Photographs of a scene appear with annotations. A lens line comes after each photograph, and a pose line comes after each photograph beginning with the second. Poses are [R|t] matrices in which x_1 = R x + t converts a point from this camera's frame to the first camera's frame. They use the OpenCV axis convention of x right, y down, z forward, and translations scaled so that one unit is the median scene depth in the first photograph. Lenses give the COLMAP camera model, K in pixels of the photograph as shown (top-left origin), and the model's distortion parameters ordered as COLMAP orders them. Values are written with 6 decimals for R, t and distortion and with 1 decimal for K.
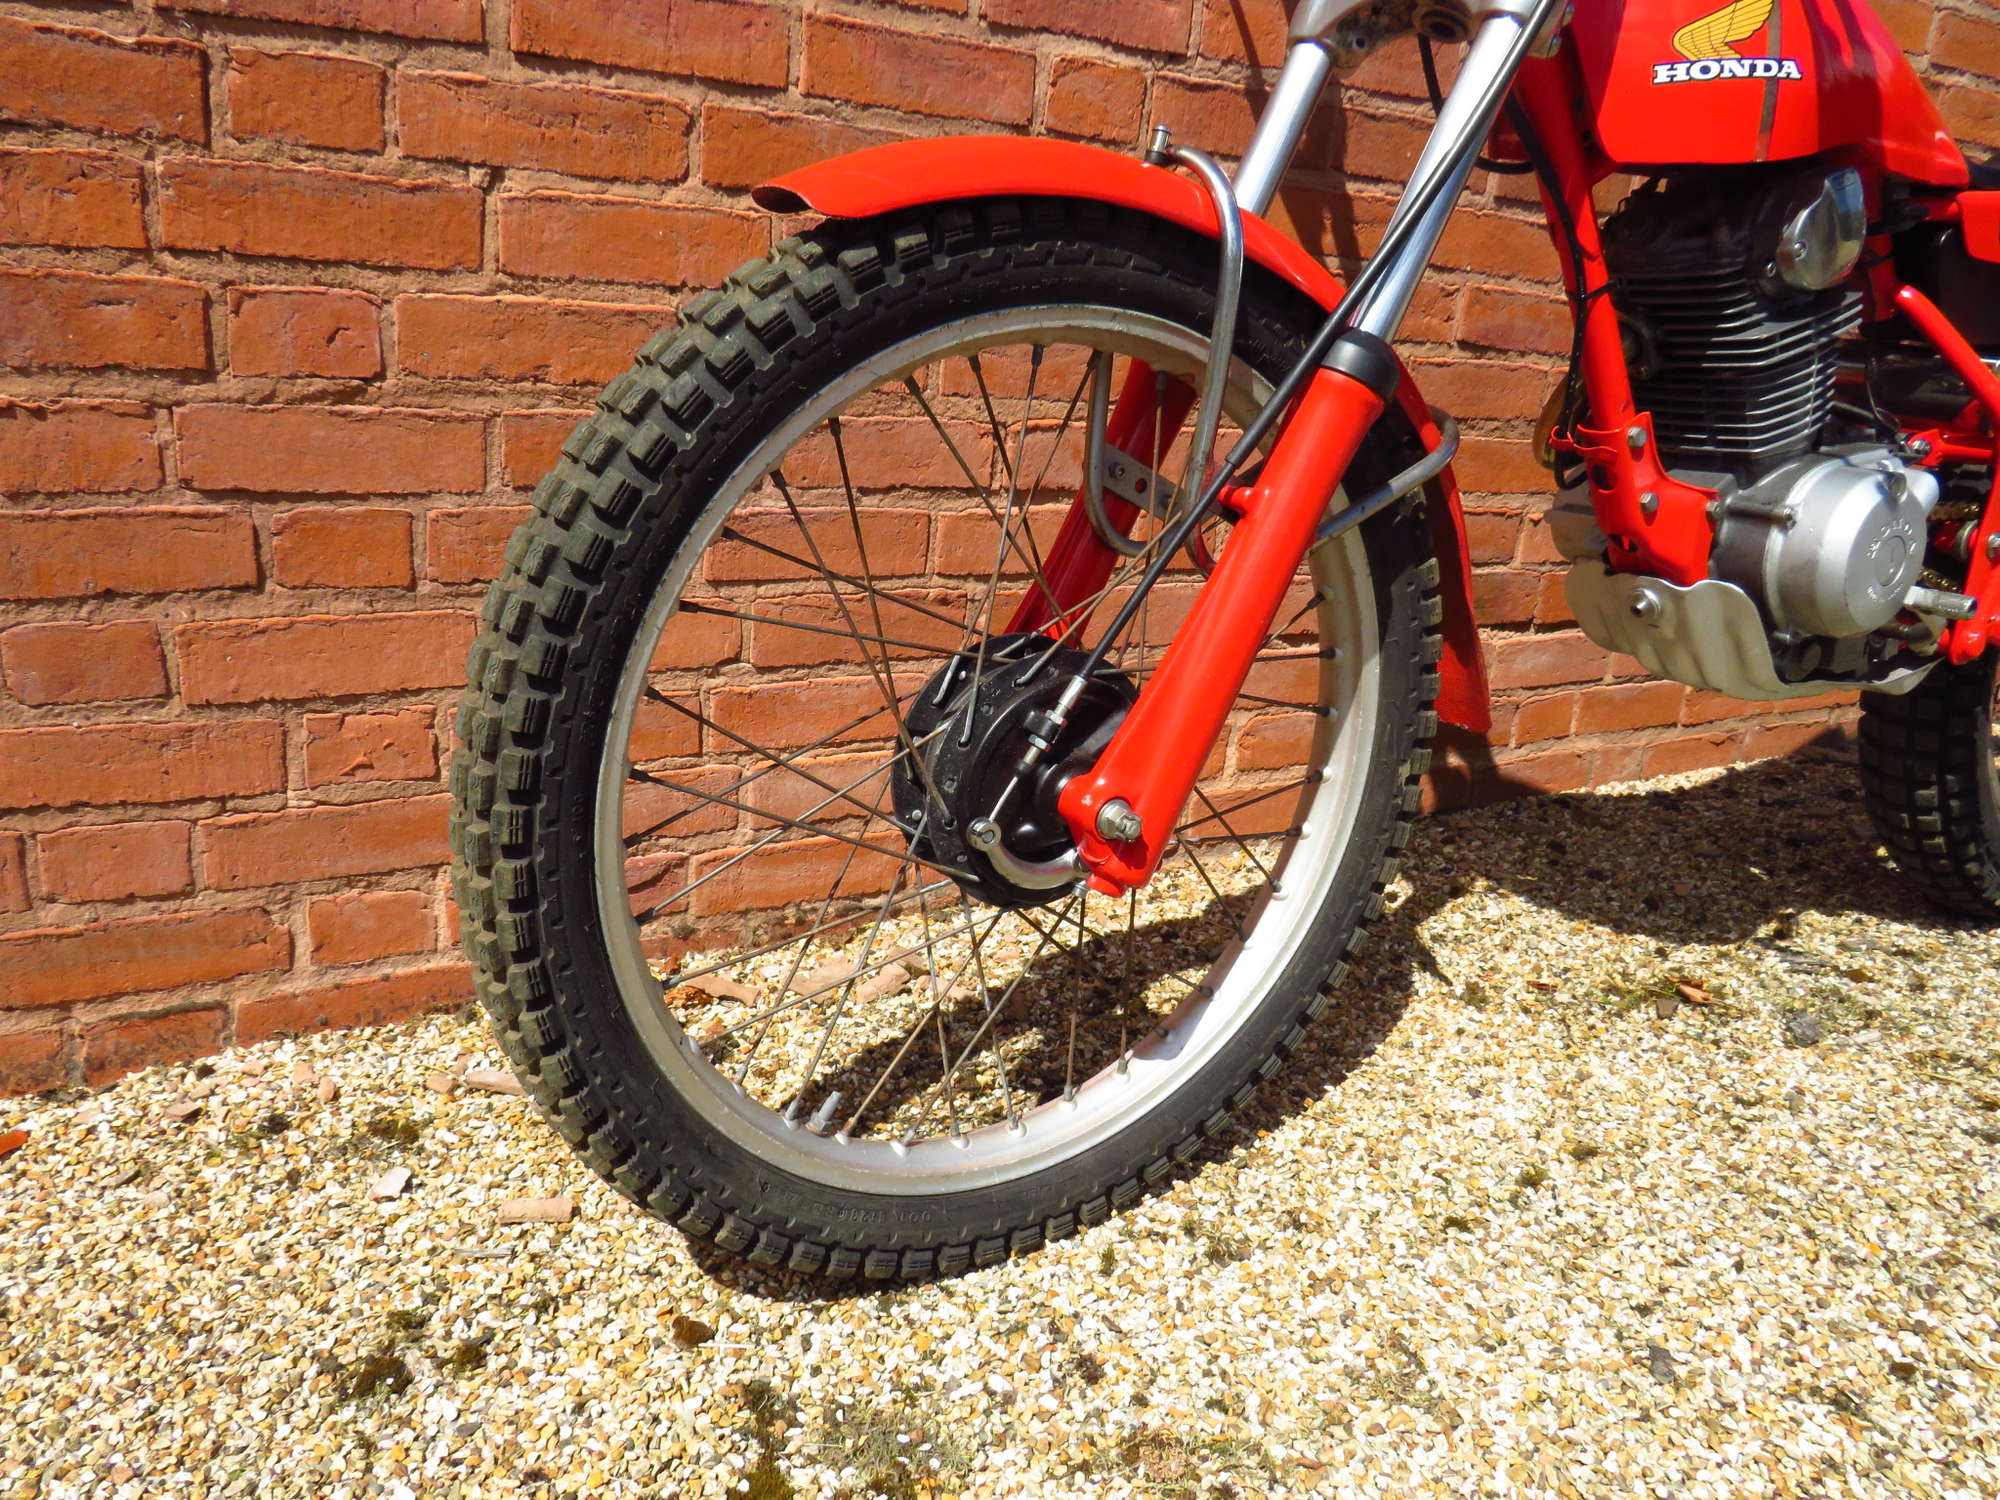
lens RADIAL K [[1455.1, 0, 1008.2], [0, 1455.1, 738.4], [0, 0, 1]] dist [-0.025283, 0.001363]
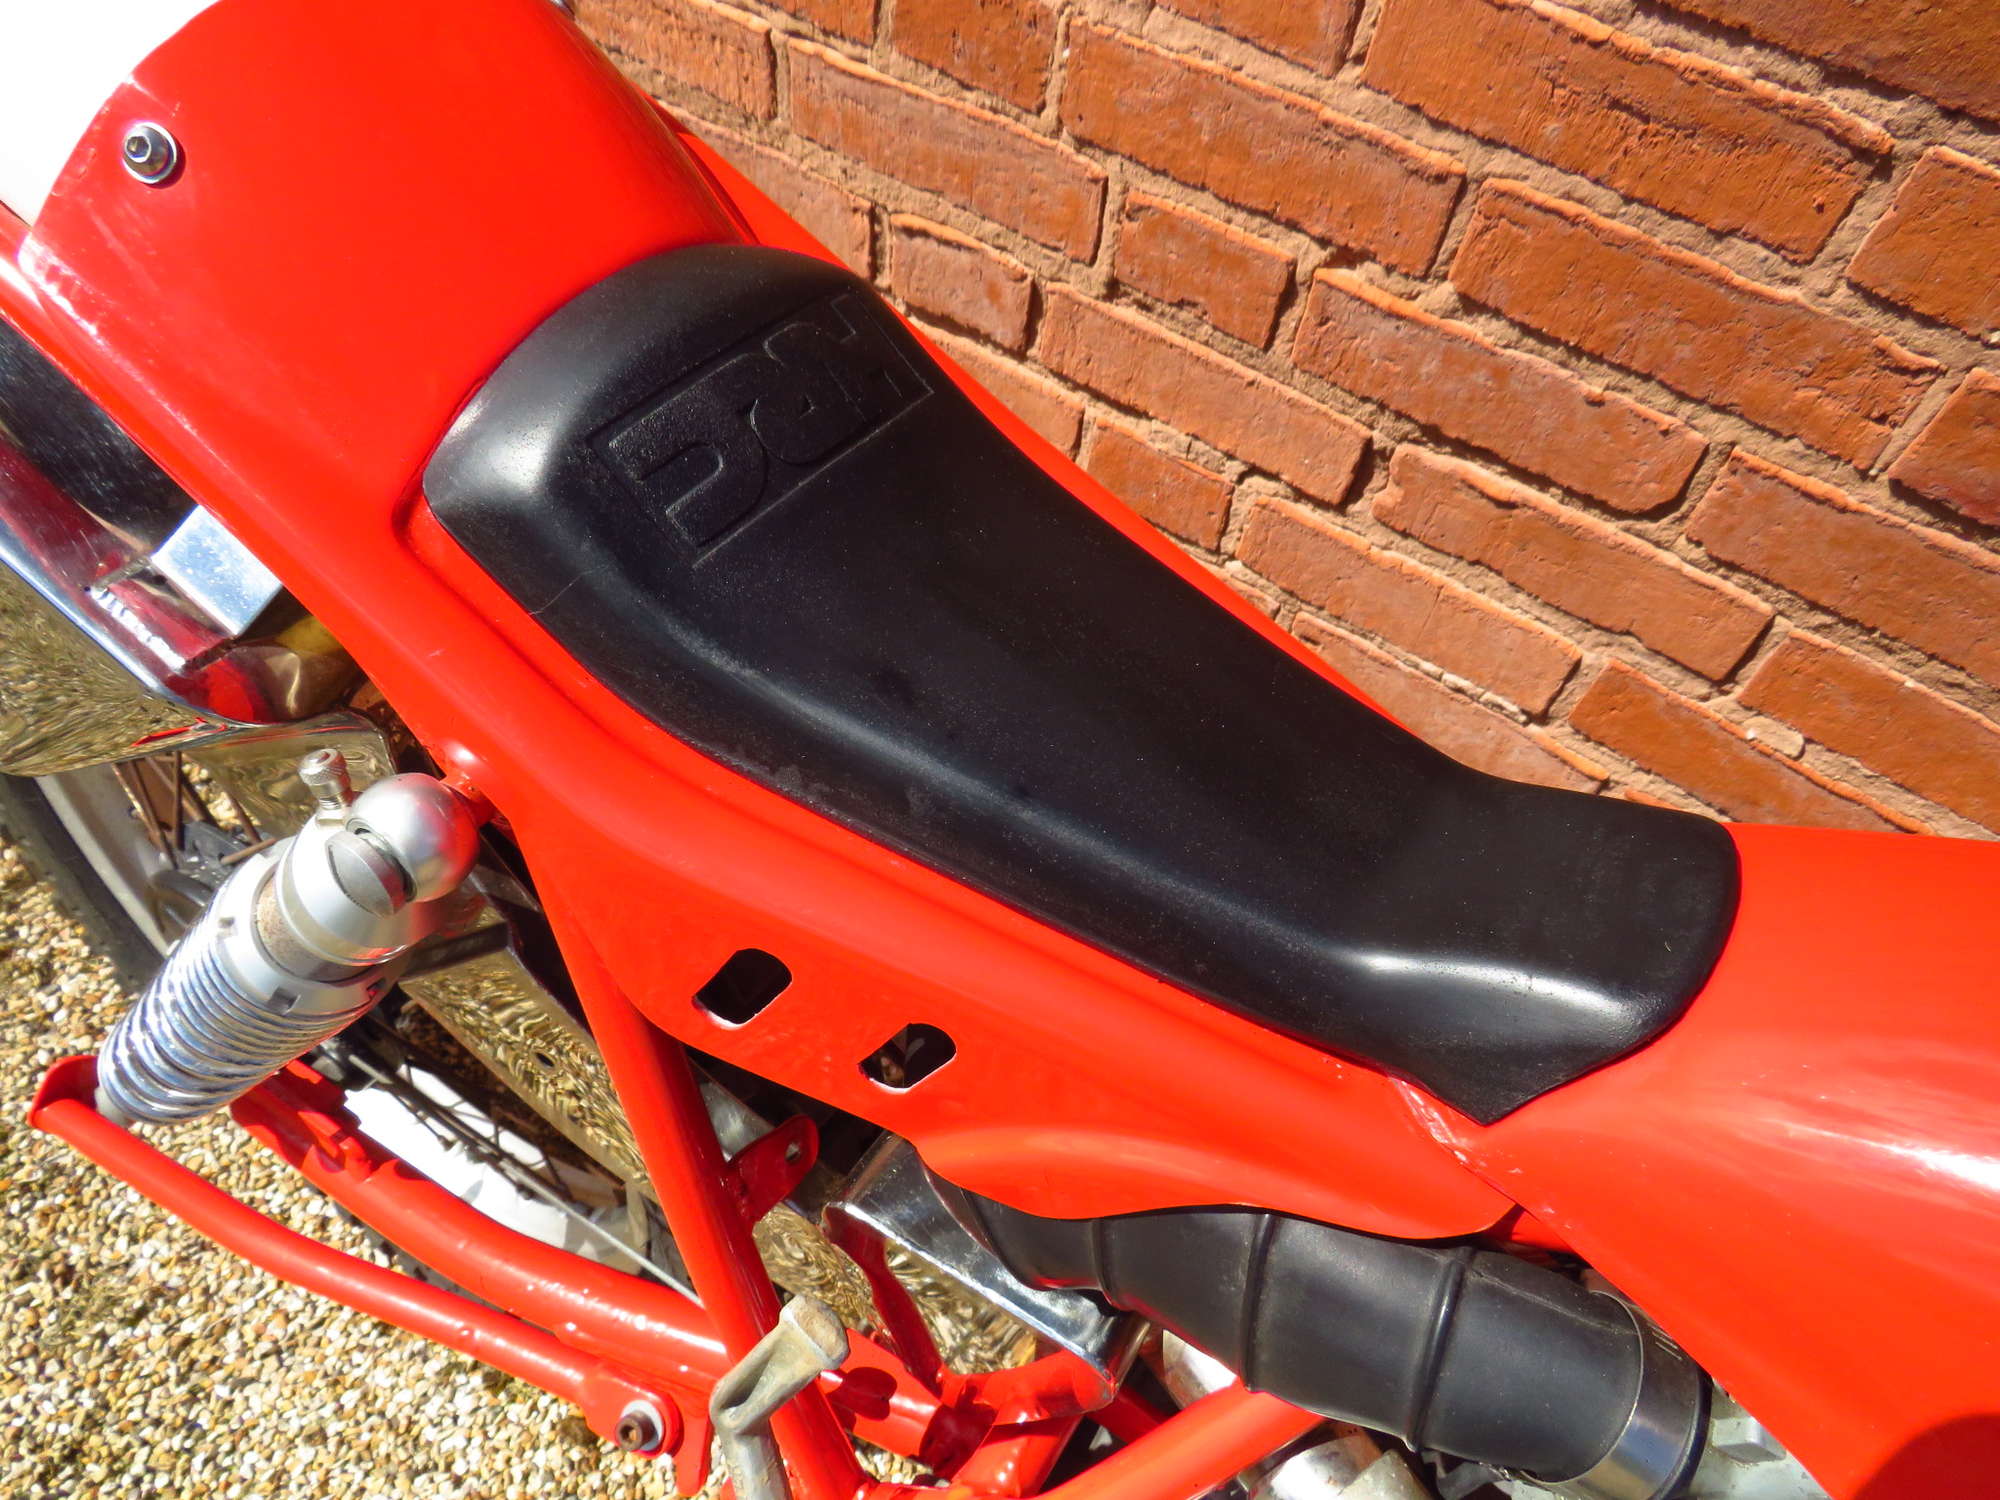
lens RADIAL K [[1407.9, 0, 996.0], [0, 1407.9, 747.5], [0, 0, 1]] dist [-0.023555, -0.002122]
pose [[0.464269, 0.692060, -0.552727, 0.655206], [-0.309257, 0.711449, 0.631031, -0.550871], [0.829948, -0.122034, 0.544328, 0.783005]]
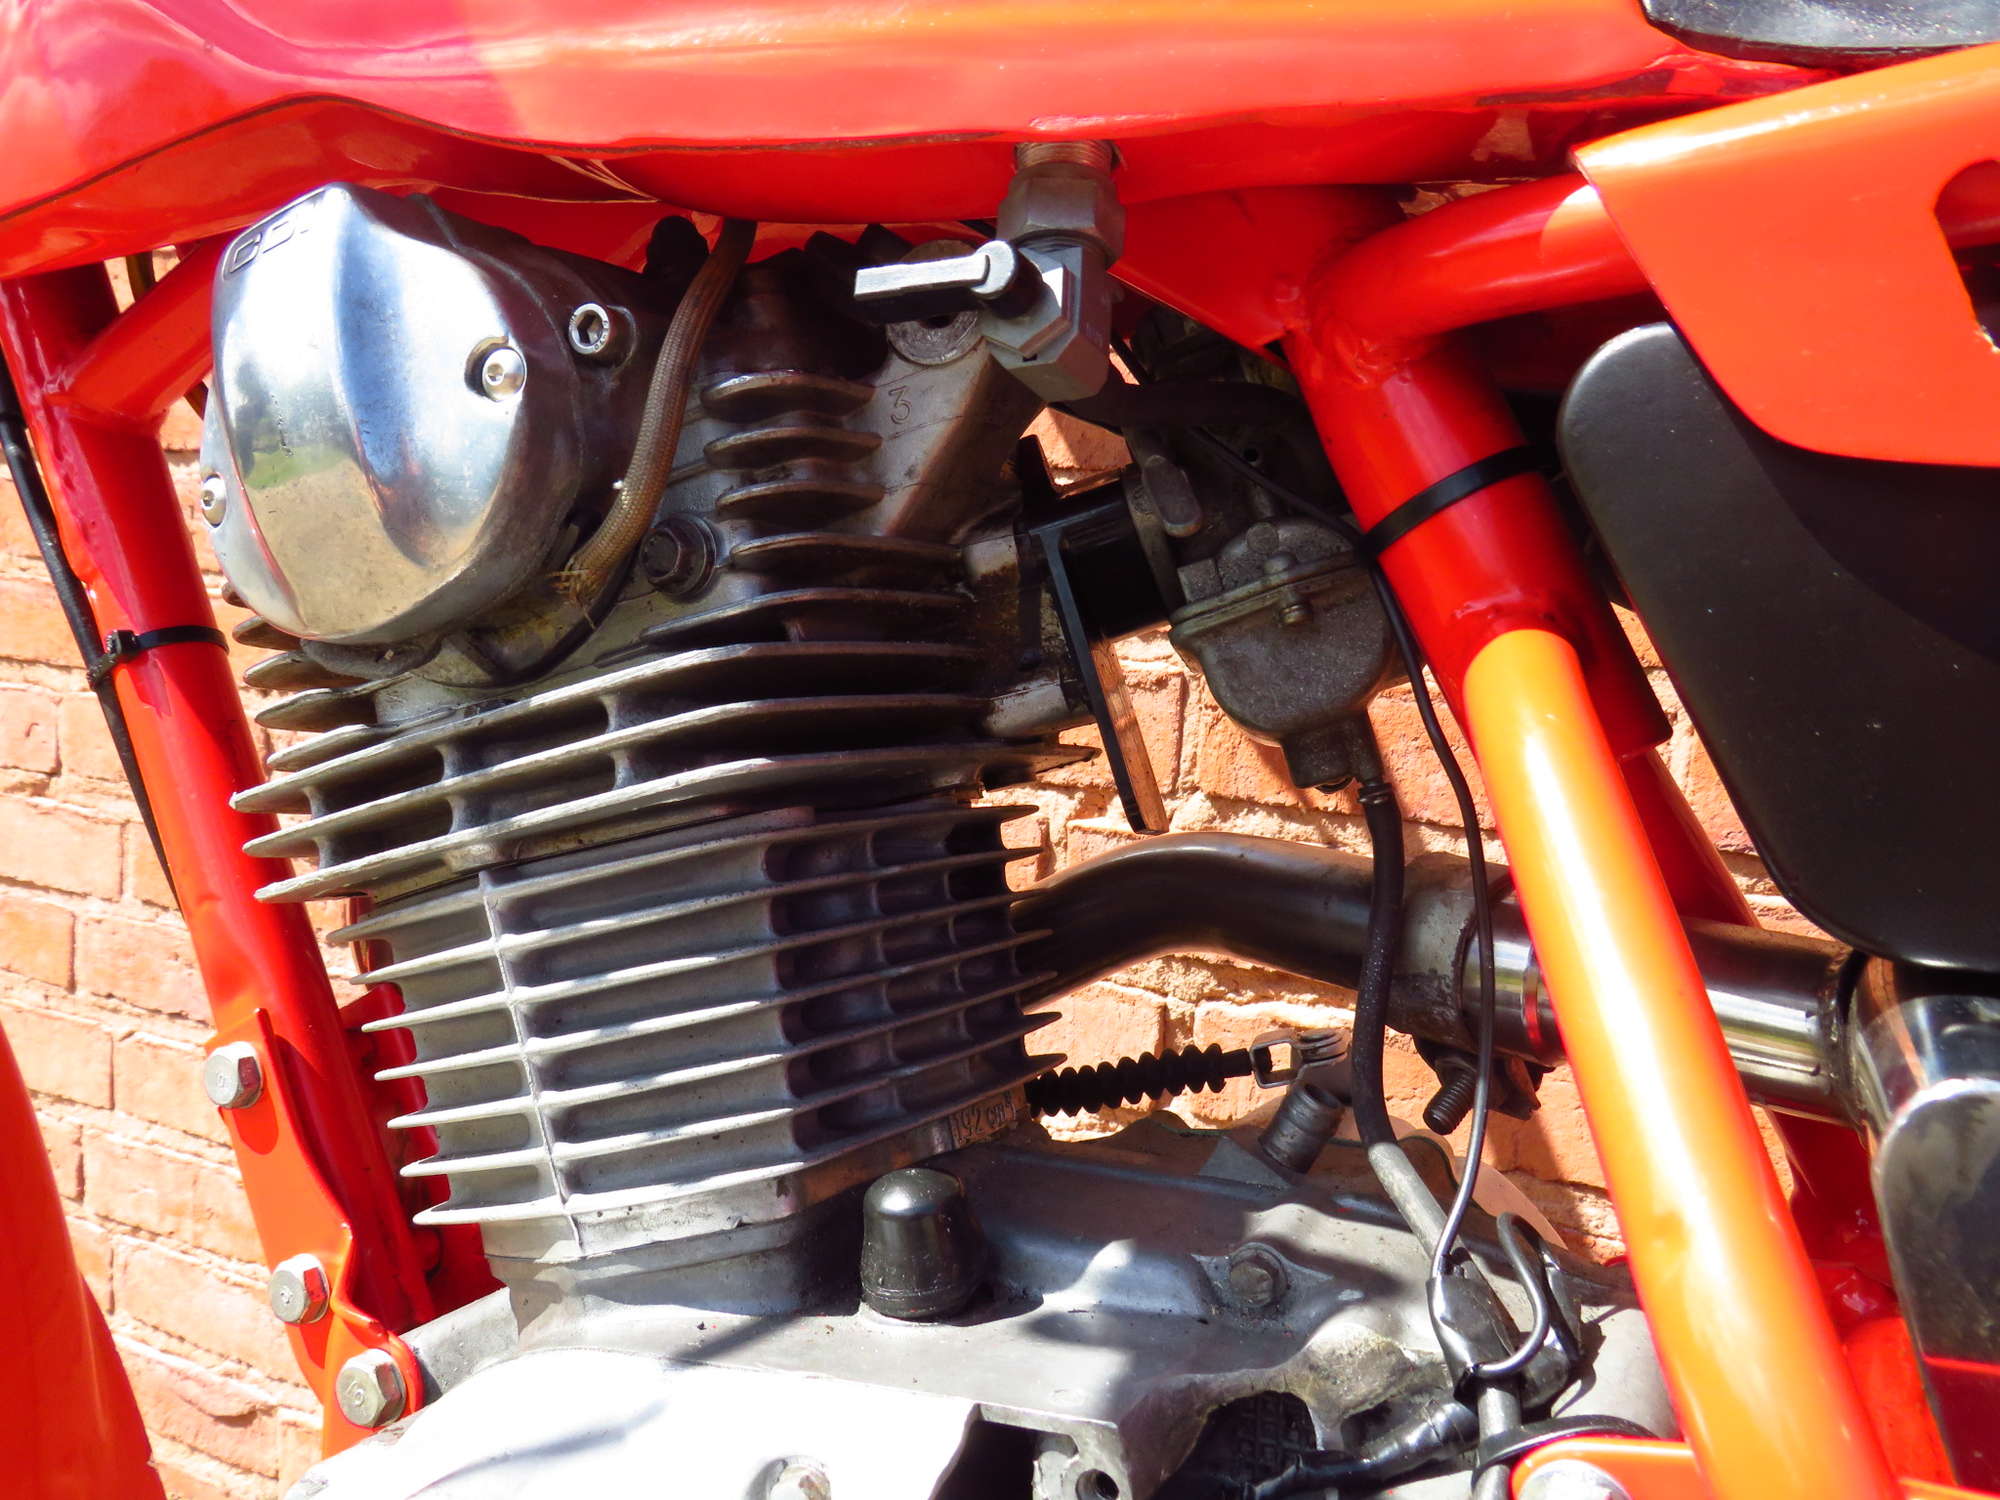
lens RADIAL K [[1616.4, 0, 1000.9], [0, 1616.4, 745.1], [0, 0, 1]] dist [-0.036432, 0.006390]
pose [[0.563911, 0.022559, -0.825527, 0.791125], [-0.267928, 0.950553, -0.157044, -0.255558], [0.781165, 0.309740, 0.542072, 0.860193]]
